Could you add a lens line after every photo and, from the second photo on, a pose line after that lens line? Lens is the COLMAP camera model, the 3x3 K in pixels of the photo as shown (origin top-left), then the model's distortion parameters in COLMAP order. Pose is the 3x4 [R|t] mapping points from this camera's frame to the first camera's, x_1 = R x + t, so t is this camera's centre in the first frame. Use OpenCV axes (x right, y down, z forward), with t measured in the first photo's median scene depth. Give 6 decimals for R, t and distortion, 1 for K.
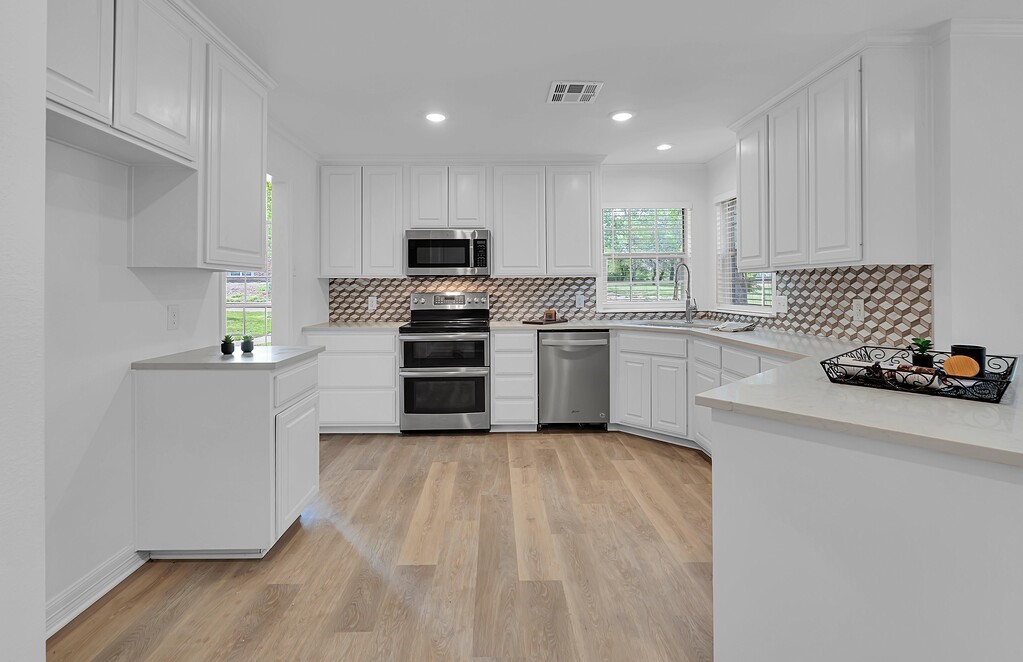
lens RADIAL K [[453.6, 0, 509.8], [0, 453.6, 331.7], [0, 0, 1]] dist [0.000218, -0.000345]
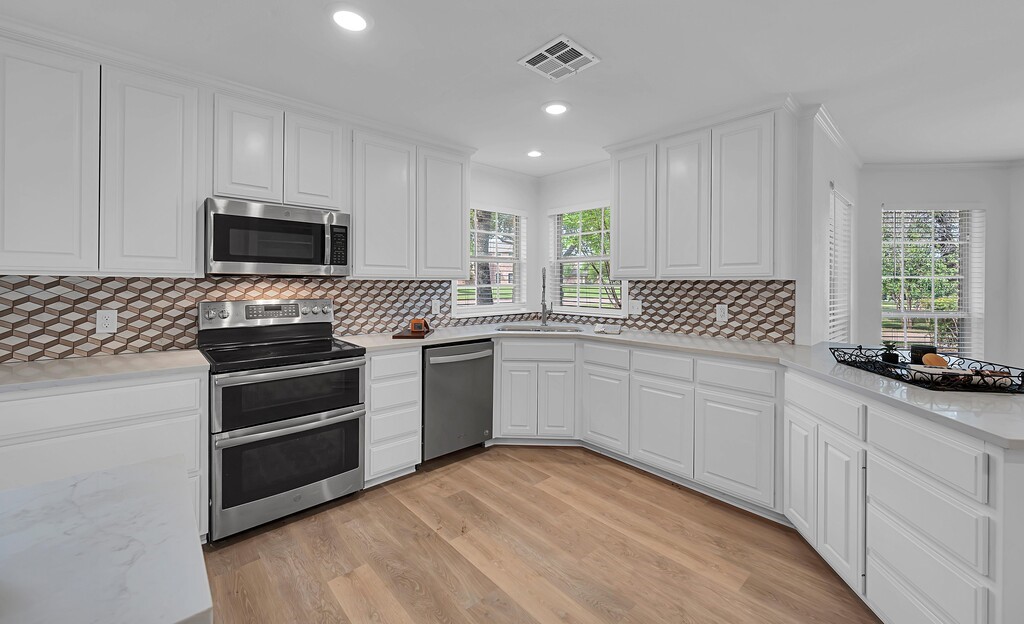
lens RADIAL K [[398.8, 0, 512.5], [0, 398.8, 309.7], [0, 0, 1]] dist [-0.003692, -0.000056]
pose [[0.759205, -0.033041, 0.650012, -0.274751], [0.054220, 0.998450, -0.012576, -0.050554], [-0.648589, 0.044791, 0.759820, 0.360431]]
